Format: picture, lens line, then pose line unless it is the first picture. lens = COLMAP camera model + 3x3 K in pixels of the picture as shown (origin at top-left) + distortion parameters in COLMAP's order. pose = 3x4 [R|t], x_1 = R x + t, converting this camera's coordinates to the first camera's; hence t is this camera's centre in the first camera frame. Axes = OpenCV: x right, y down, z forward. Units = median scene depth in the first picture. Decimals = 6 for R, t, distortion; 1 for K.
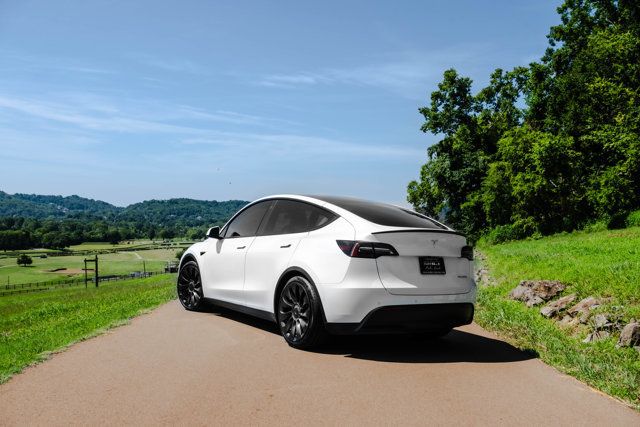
lens RADIAL K [[632.1, 0, 319.8], [0, 632.1, 213.4], [0, 0, 1]] dist [0.019136, 0.000000]
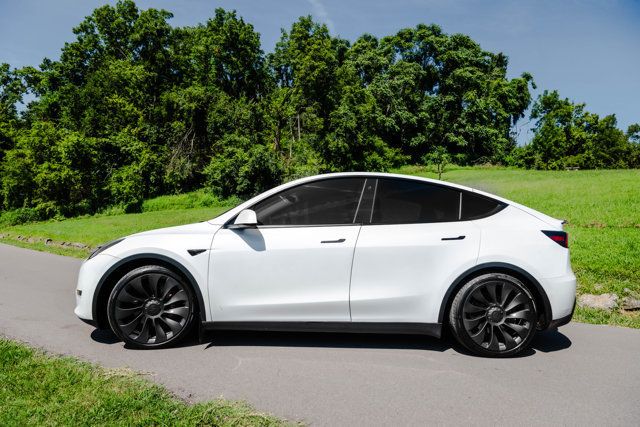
lens RADIAL K [[449.7, 0, 320.0], [0, 449.7, 213.9], [0, 0, 1]] dist [-0.009003, -0.000640]
pose [[0.500150, 0.013130, 0.865839, -0.132252], [-0.038035, 0.999253, 0.006817, 0.004485], [-0.865103, -0.036341, 0.500276, 0.173653]]
